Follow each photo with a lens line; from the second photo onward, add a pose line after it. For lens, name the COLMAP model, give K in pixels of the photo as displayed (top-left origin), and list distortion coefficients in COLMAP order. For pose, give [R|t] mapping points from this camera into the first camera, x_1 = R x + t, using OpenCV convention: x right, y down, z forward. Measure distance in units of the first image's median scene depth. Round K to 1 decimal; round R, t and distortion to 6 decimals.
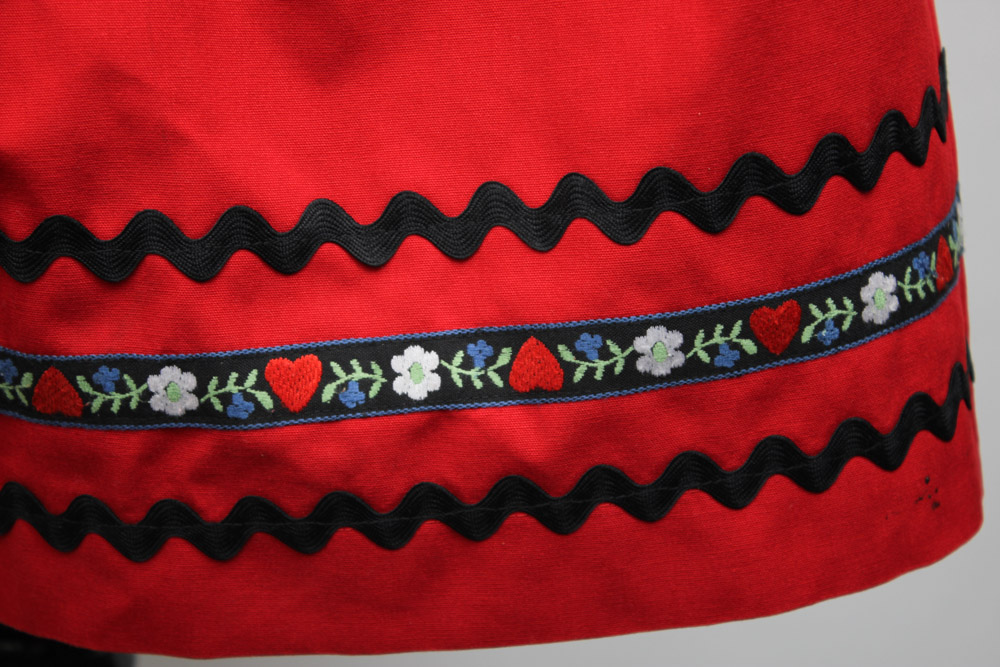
lens RADIAL K [[2259.2, 0, 499.7], [0, 2259.2, 314.9], [0, 0, 1]] dist [0.070533, -0.059640]
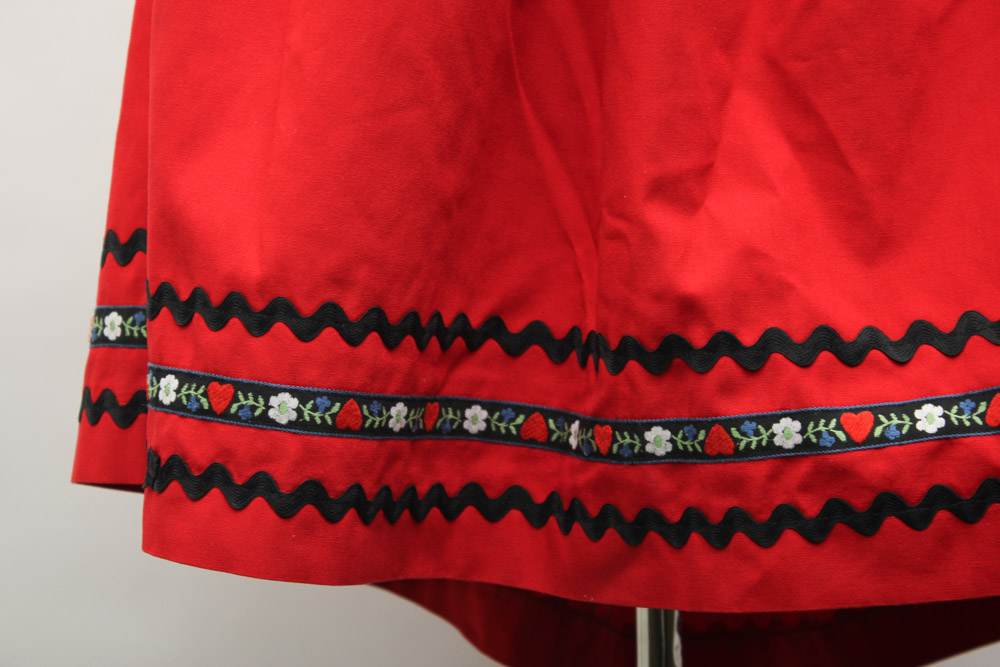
lens RADIAL K [[2259.2, 0, 499.7], [0, 2259.2, 314.9], [0, 0, 1]] dist [0.070533, -0.059640]
pose [[0.981787, -0.047817, -0.183868, -0.037609], [-0.017056, 0.941714, -0.335981, 0.533137], [0.189217, 0.332997, 0.923748, -0.670669]]
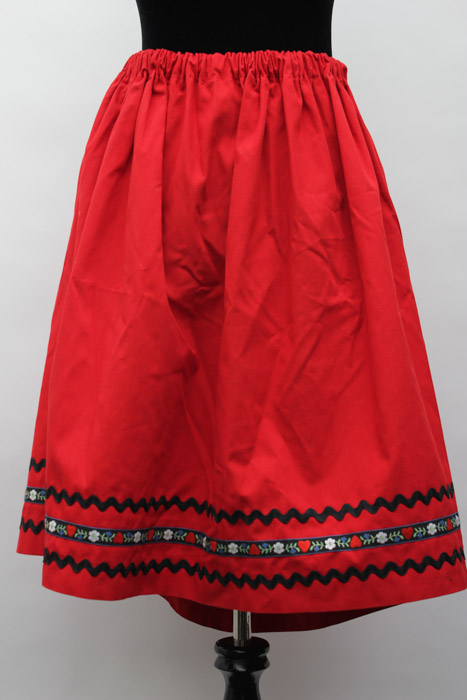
lens RADIAL K [[1114.7, 0, 233.5], [0, 1114.7, 350.0], [0, 0, 1]] dist [-0.028747, -0.019219]
pose [[0.982572, -0.041554, -0.181181, 0.200294], [-0.028936, 0.928620, -0.369902, 0.510677], [0.183619, 0.368698, 0.911233, -1.282546]]
